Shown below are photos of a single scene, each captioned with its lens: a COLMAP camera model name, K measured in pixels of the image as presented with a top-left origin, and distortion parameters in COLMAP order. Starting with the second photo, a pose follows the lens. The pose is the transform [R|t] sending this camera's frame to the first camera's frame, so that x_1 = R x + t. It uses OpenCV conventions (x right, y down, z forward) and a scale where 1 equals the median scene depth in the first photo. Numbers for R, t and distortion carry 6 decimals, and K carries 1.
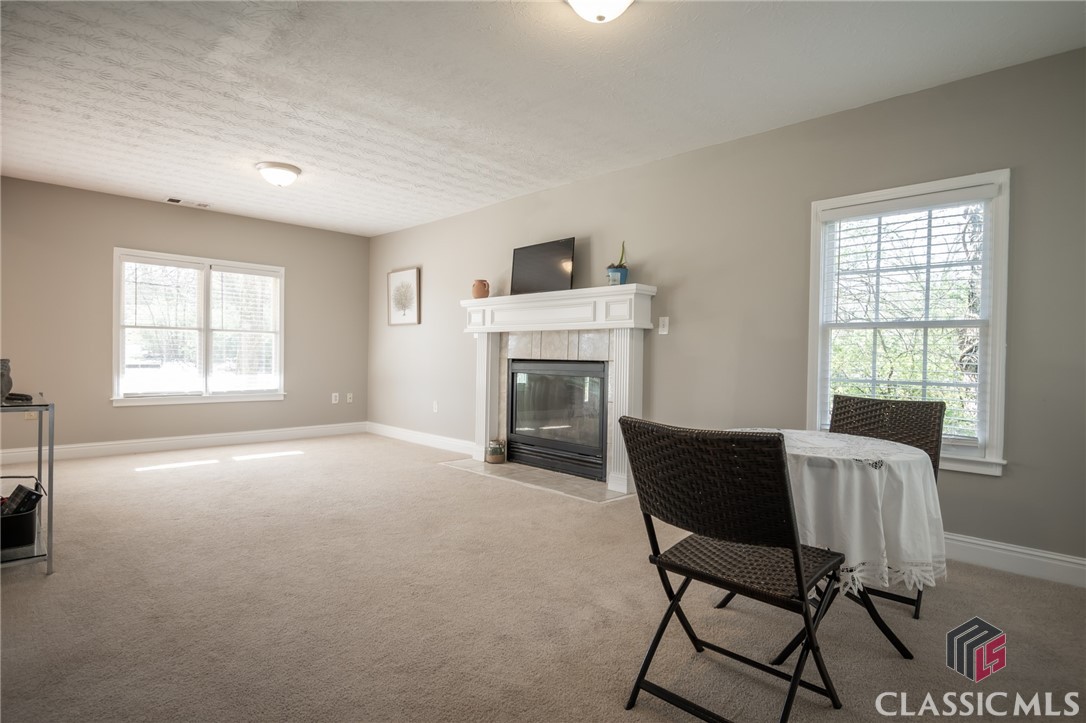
lens RADIAL K [[577.1, 0, 543.0], [0, 577.1, 361.5], [0, 0, 1]] dist [0.002485, -0.000769]
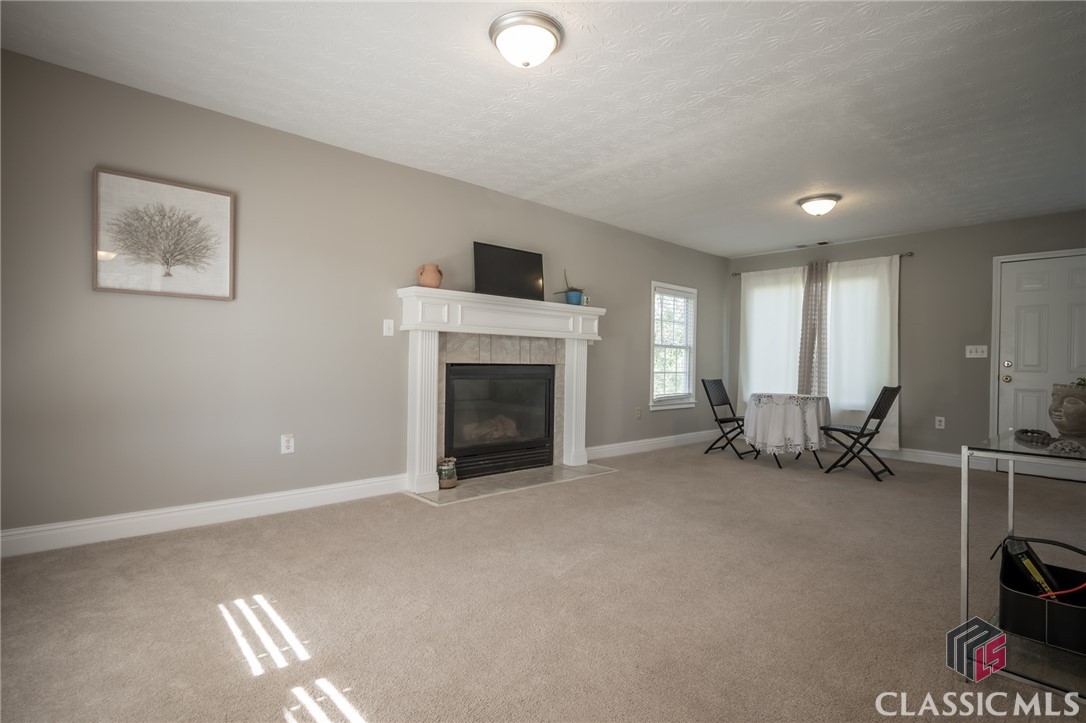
lens RADIAL K [[521.4, 0, 543.0], [0, 521.4, 361.5], [0, 0, 1]] dist [0.003626, -0.000594]
pose [[0.049207, -0.016876, 0.998646, -0.828547], [-0.007893, 0.999819, 0.017285, -0.021945], [-0.998757, -0.008733, 0.049065, 0.820851]]
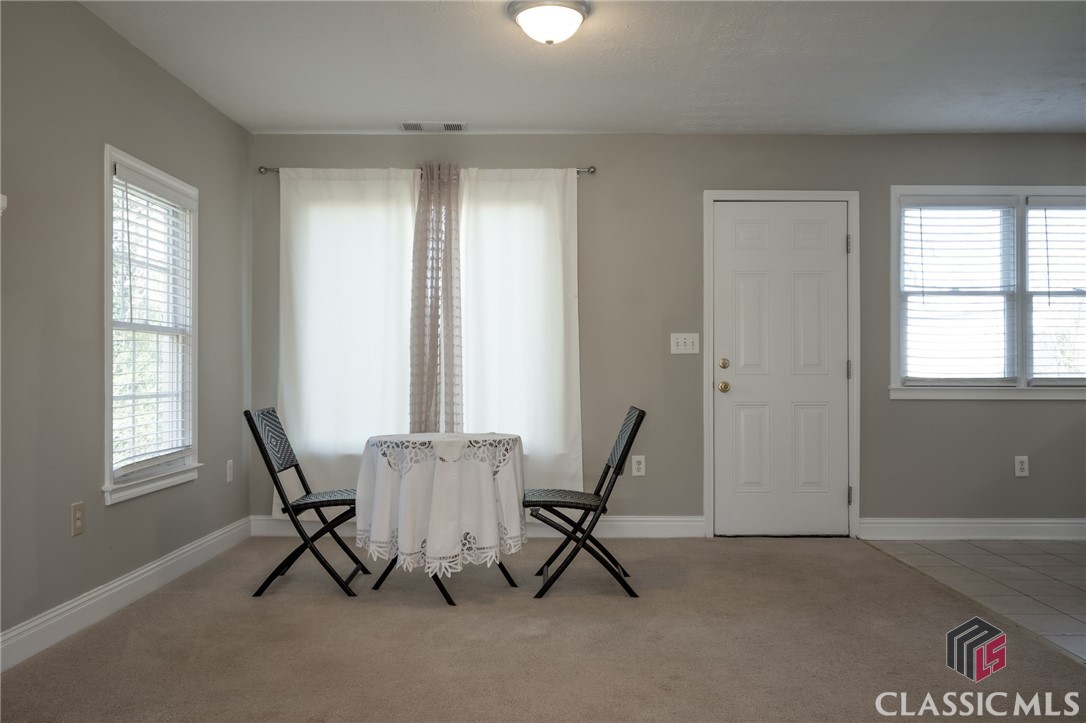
lens RADIAL K [[901.8, 0, 543.0], [0, 901.8, 361.5], [0, 0, 1]] dist [-0.005969, -0.002407]
pose [[-0.698938, -0.010323, 0.715108, -0.432316], [-0.005619, 0.999944, 0.008944, -0.017790], [-0.715160, 0.002233, -0.698957, 0.889007]]
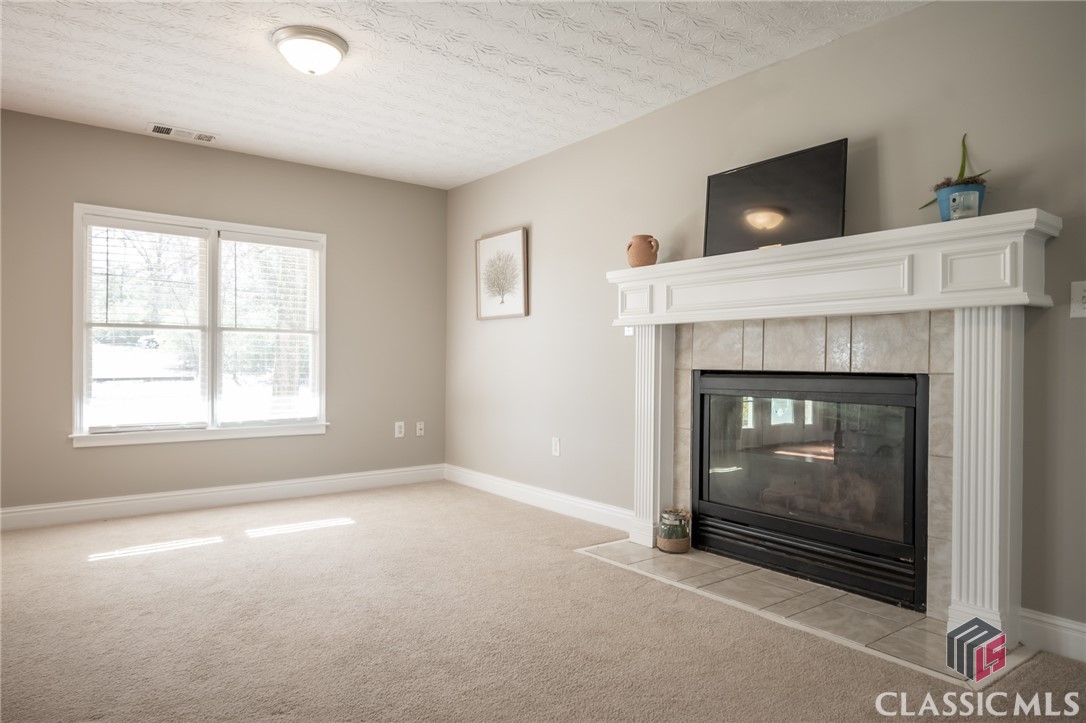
lens RADIAL K [[679.4, 0, 543.0], [0, 679.4, 361.5], [0, 0, 1]] dist [0.002209, 0.000206]
pose [[0.992334, -0.008636, -0.123282, -0.125840], [0.007179, 0.999899, -0.012259, -0.005865], [0.123375, 0.011280, 0.992296, 0.308110]]
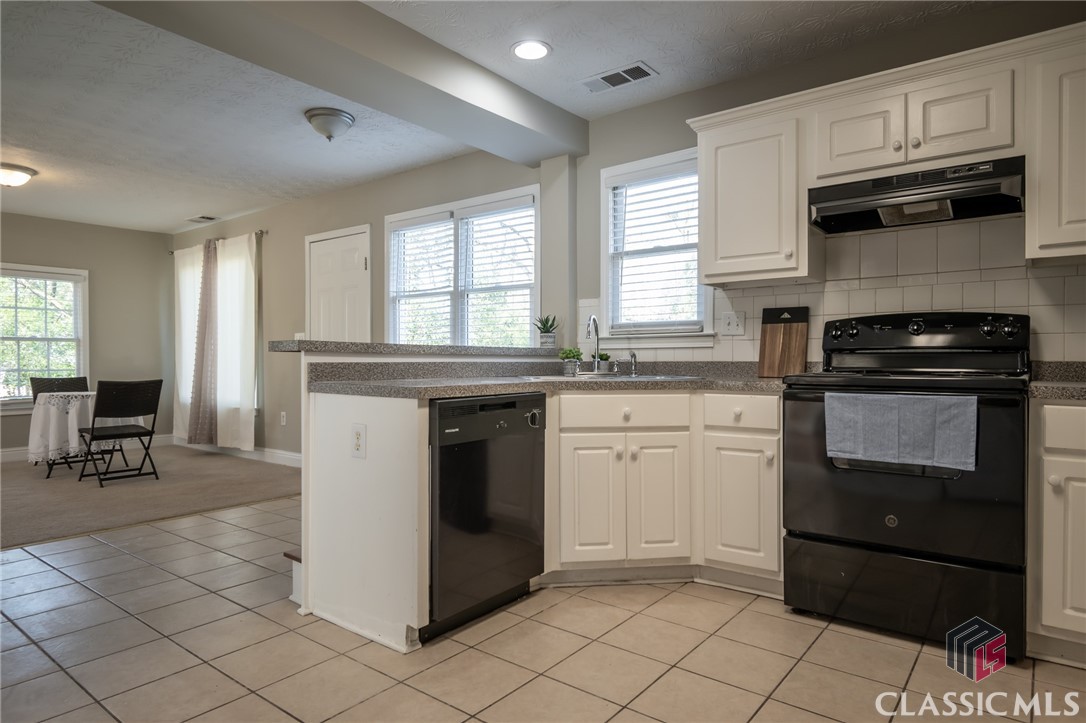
lens RADIAL K [[633.5, 0, 543.0], [0, 633.5, 361.5], [0, 0, 1]] dist [0.001952, -0.002180]
pose [[-0.126413, -0.021802, 0.991738, -0.944862], [0.010846, 0.999668, 0.023359, -0.012928], [-0.991918, 0.013709, -0.126135, -0.215469]]
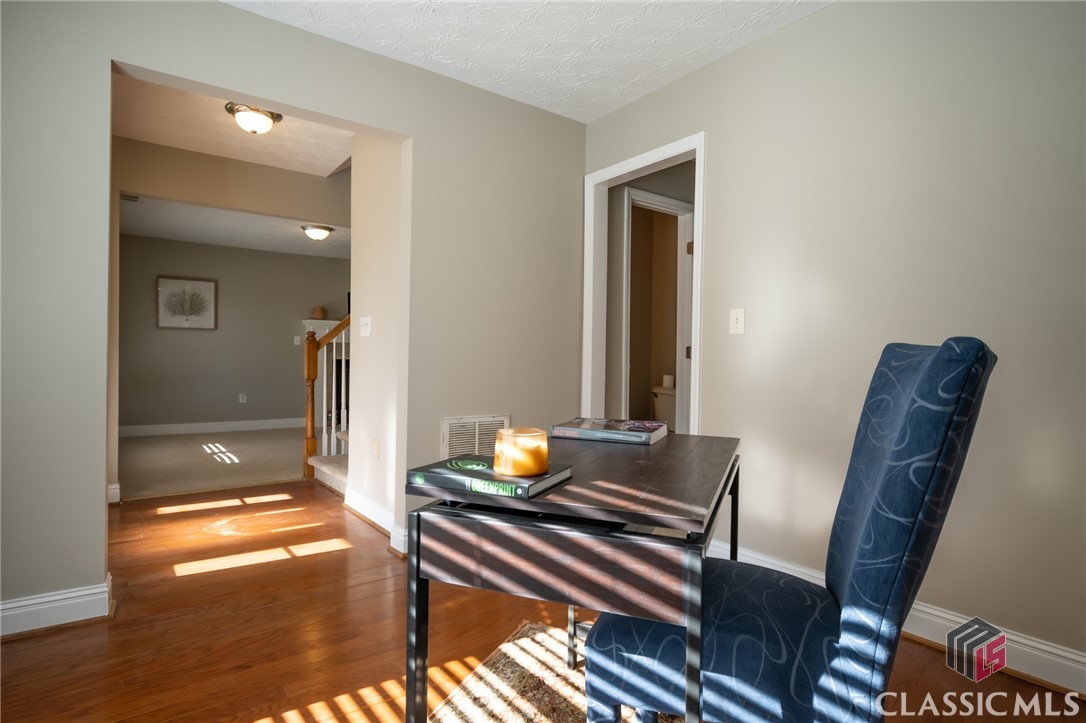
lens RADIAL K [[577.1, 0, 543.0], [0, 577.1, 361.5], [0, 0, 1]] dist [0.002485, -0.000769]
pose [[0.141788, -0.016131, 0.989766, -1.533002], [-0.000297, 0.999866, 0.016338, -0.024589], [-0.989897, -0.002610, 0.141765, 0.214398]]
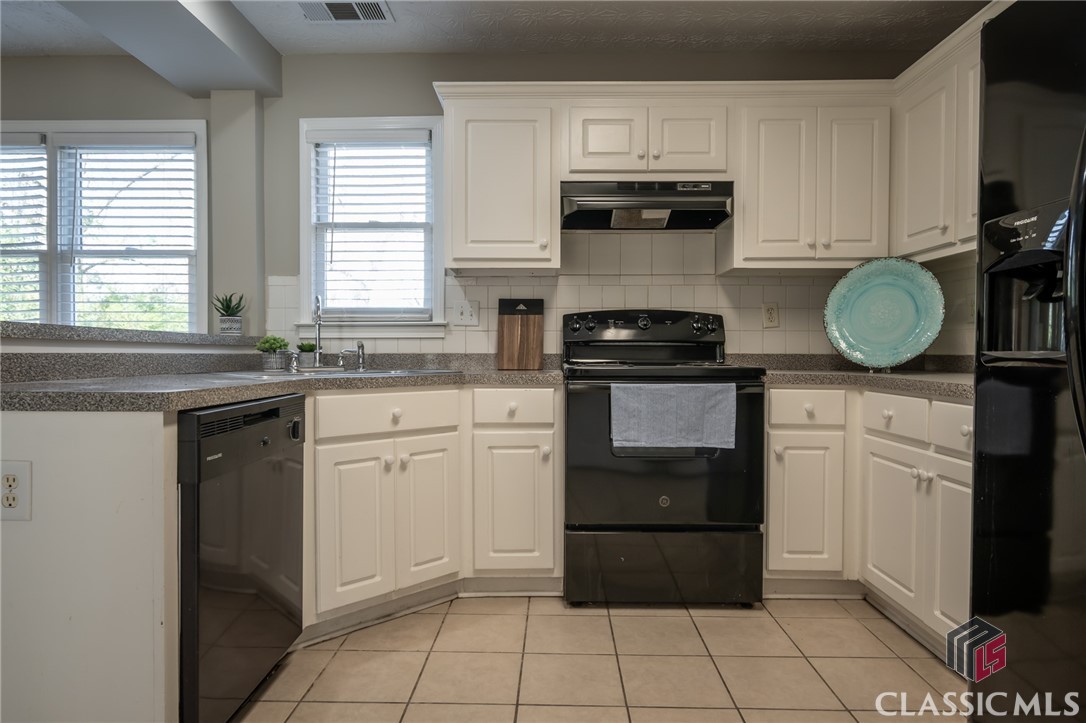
lens RADIAL K [[633.5, 0, 543.0], [0, 633.5, 361.5], [0, 0, 1]] dist [0.001952, -0.002180]
pose [[-0.696891, -0.029097, 0.716587, -0.821061], [-0.005417, 0.999362, 0.035312, -0.010079], [-0.717157, 0.020727, -0.696604, -0.122074]]
